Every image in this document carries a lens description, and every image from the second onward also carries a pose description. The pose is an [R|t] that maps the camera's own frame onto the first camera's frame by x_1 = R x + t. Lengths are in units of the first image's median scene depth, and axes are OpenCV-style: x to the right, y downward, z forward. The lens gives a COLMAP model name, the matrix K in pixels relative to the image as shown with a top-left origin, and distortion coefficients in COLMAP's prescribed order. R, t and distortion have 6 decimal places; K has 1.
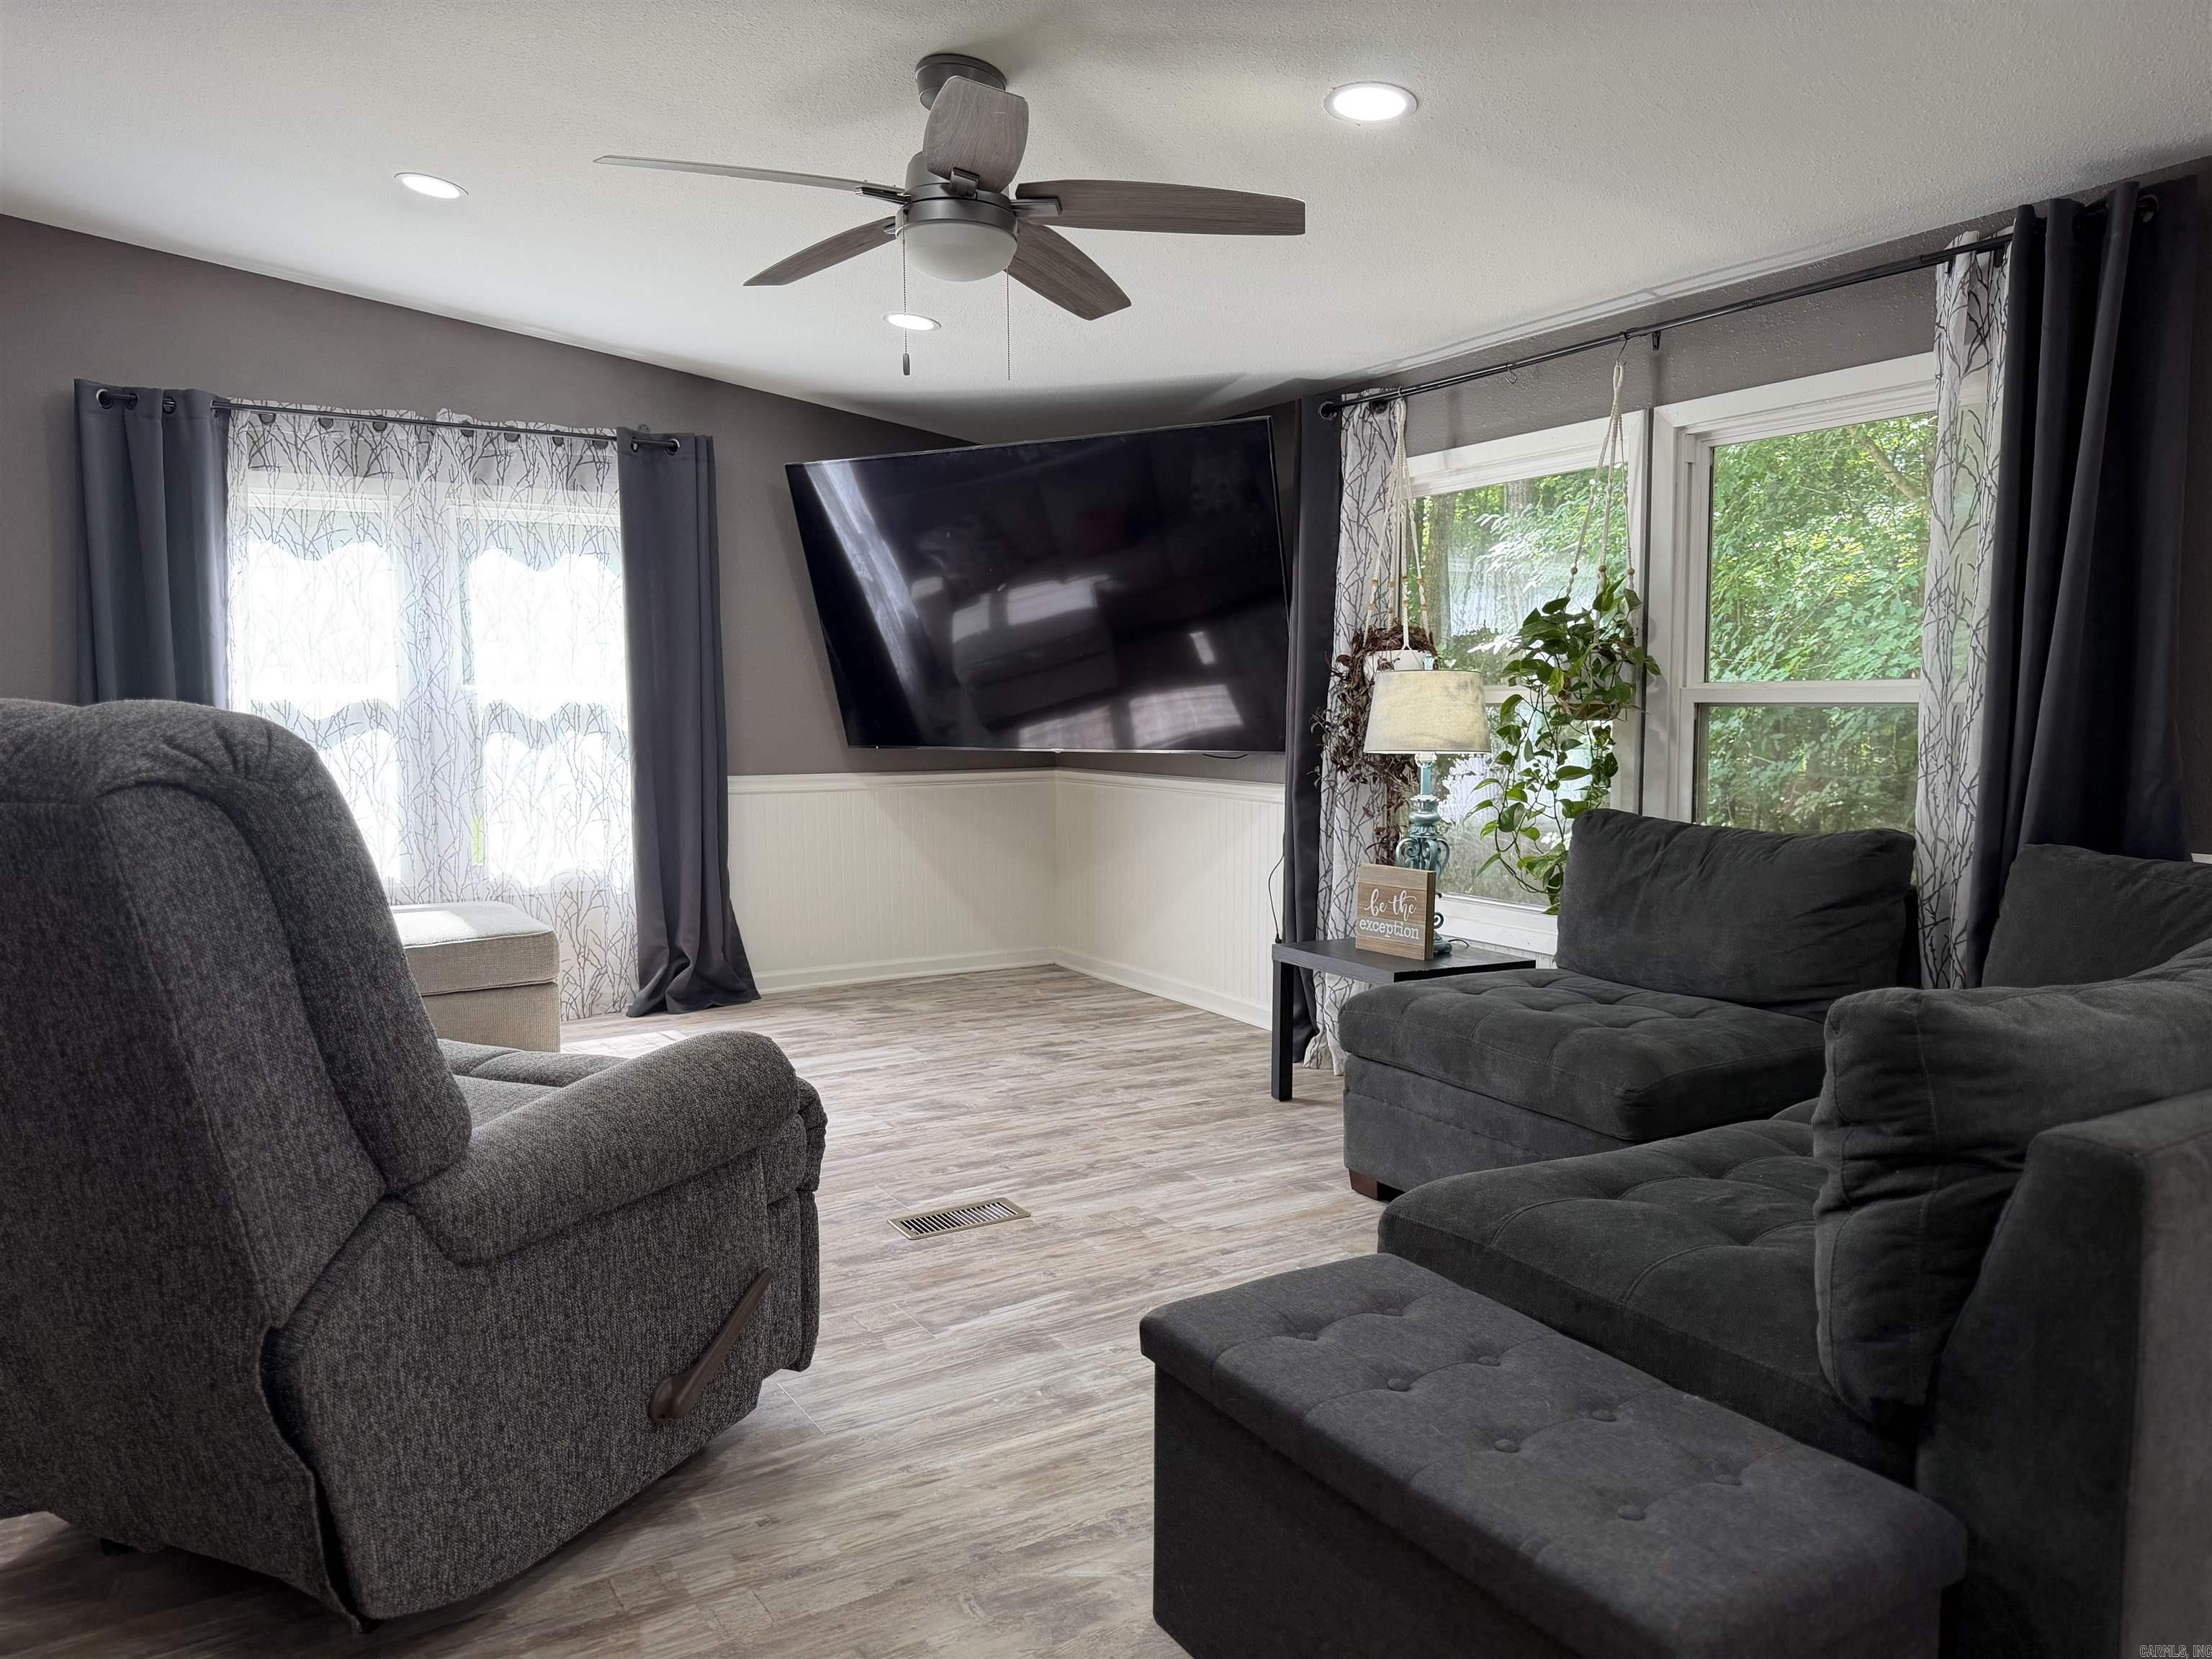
lens RADIAL K [[1540.8, 0, 1100.9], [0, 1540.8, 830.7], [0, 0, 1]] dist [0.187187, -0.387566]
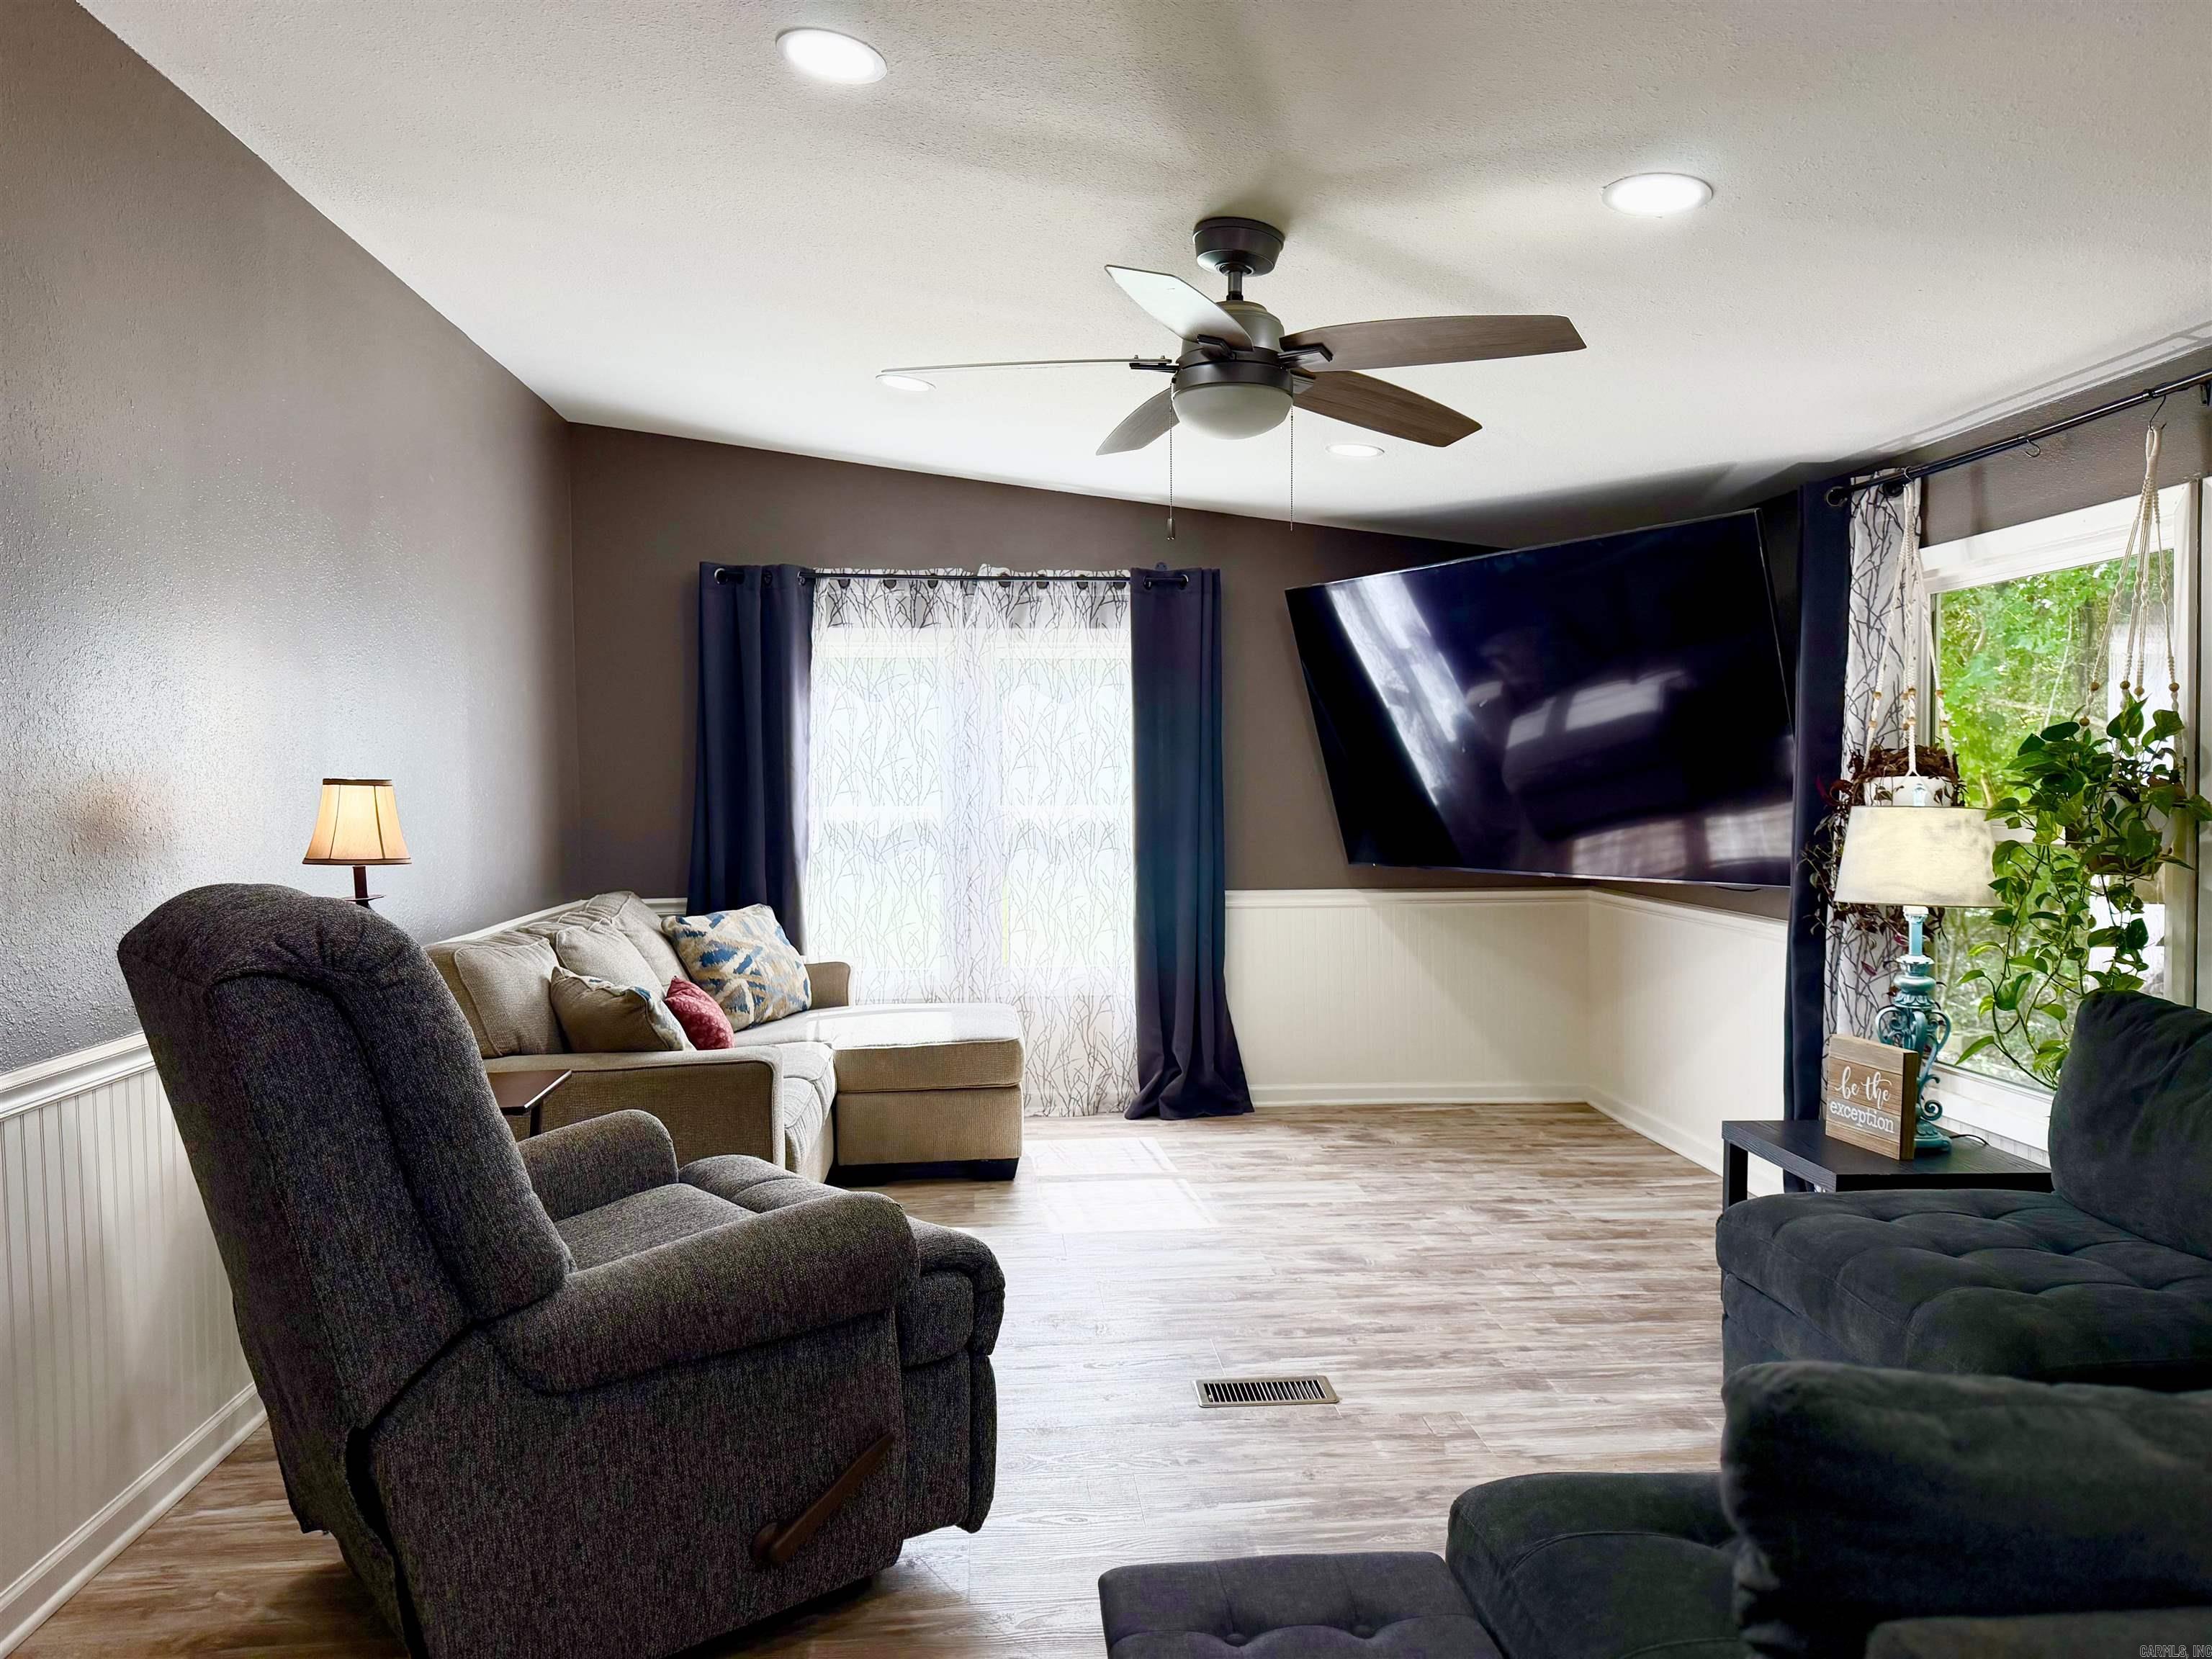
lens RADIAL K [[1541.0, 0, 1099.7], [0, 1541.0, 823.4], [0, 0, 1]] dist [0.127269, -0.242793]
pose [[0.893889, 0.008667, -0.448205, 0.212559], [-0.032961, 0.998378, -0.046430, -0.044056], [0.447076, 0.056276, 0.892724, 0.071065]]
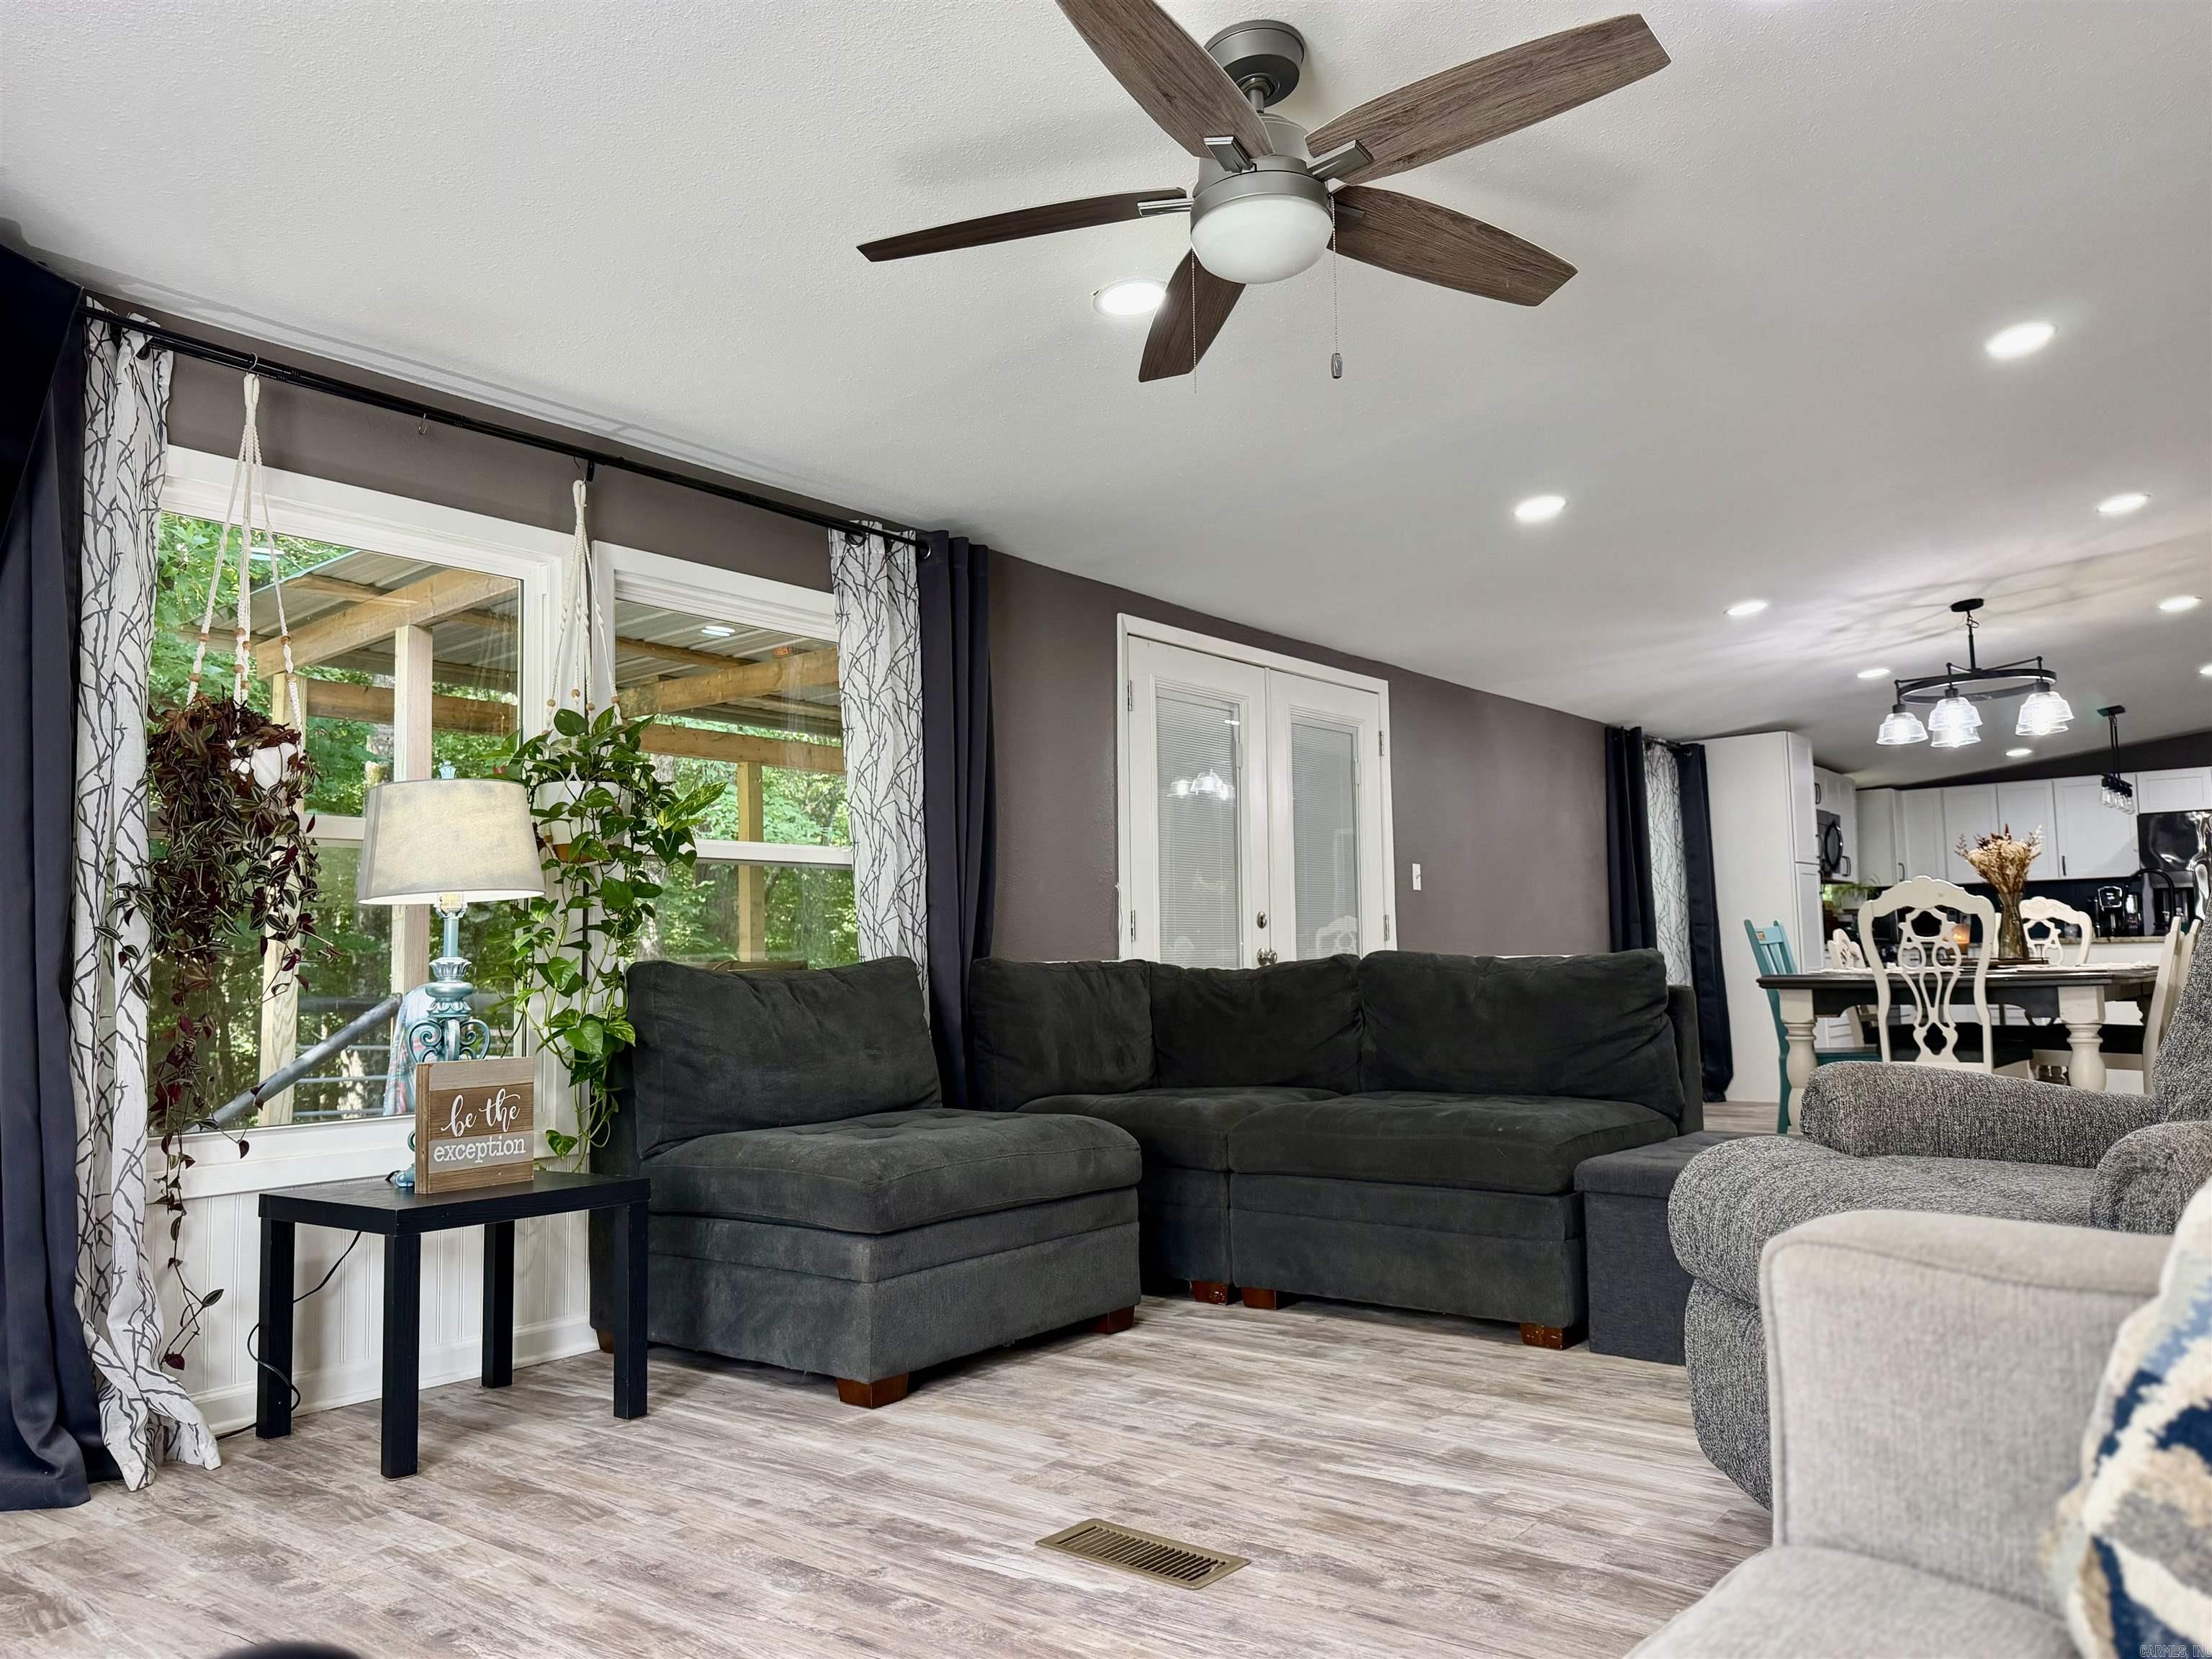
lens RADIAL K [[1582.2, 0, 1108.0], [0, 1582.2, 826.1], [0, 0, 1]] dist [-0.001521, -0.002253]
pose [[-0.348533, 0.092996, 0.932672, -0.630143], [0.098479, 0.993192, -0.062230, -0.009316], [-0.932109, 0.070159, -0.355319, 1.064357]]
